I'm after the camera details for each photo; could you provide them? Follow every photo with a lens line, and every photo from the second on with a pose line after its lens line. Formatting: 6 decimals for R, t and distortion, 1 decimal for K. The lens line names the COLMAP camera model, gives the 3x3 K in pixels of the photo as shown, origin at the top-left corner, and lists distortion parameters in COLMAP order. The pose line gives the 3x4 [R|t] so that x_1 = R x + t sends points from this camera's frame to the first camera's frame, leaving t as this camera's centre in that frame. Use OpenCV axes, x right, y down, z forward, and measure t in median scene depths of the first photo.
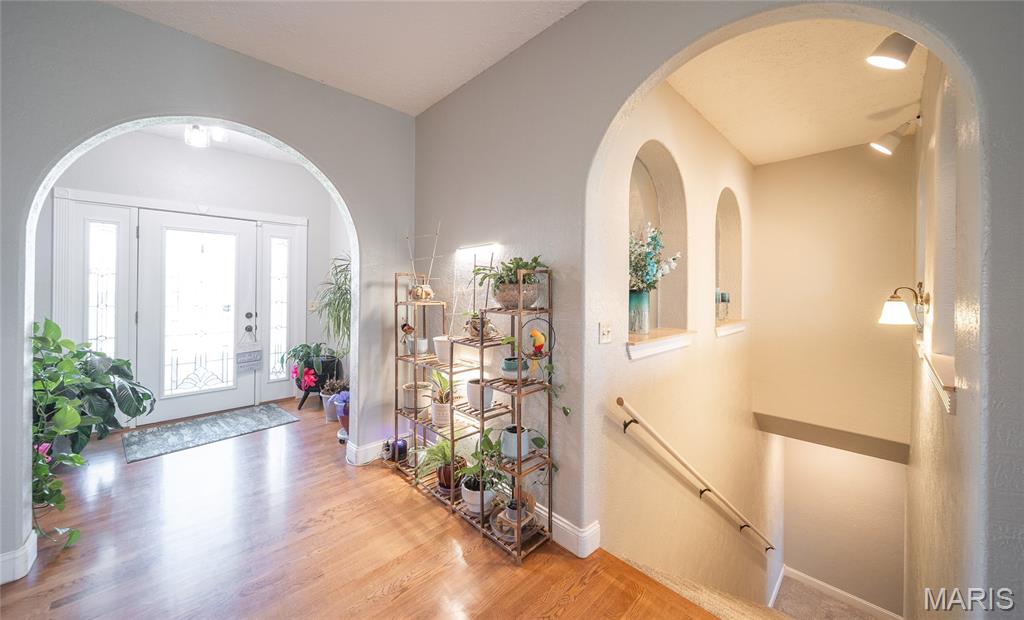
lens RADIAL K [[359.3, 0, 503.2], [0, 359.3, 286.4], [0, 0, 1]] dist [0.000078, -0.000355]
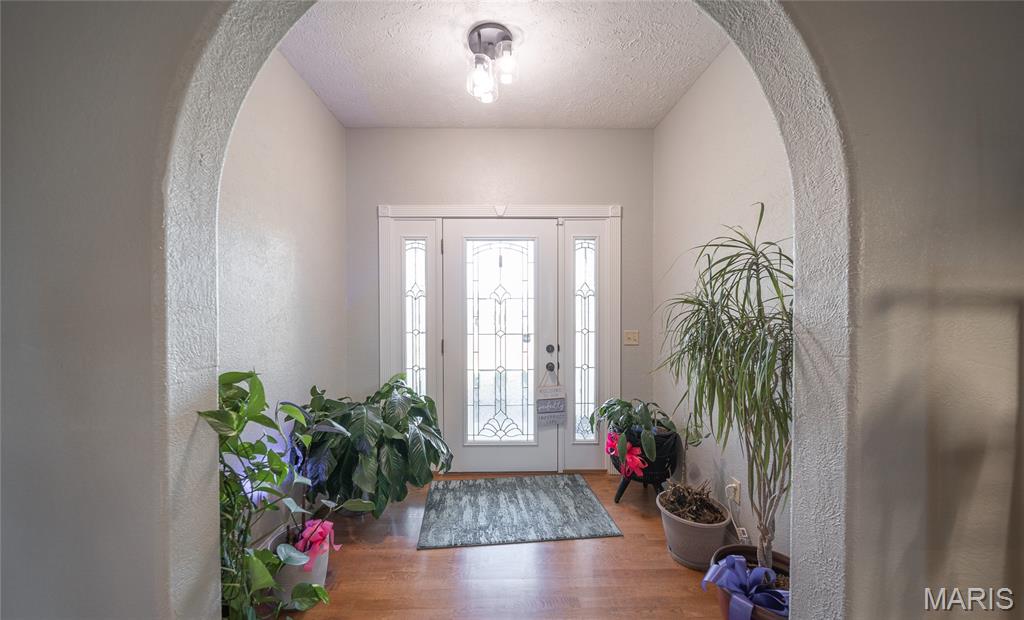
lens RADIAL K [[359.3, 0, 510.8], [0, 359.3, 310.7], [0, 0, 1]] dist [0.000078, -0.000355]
pose [[0.750239, -0.005298, -0.661145, -0.293764], [0.009995, 0.999945, 0.003328, 0.000066], [0.661091, -0.009105, 0.750250, 0.413394]]
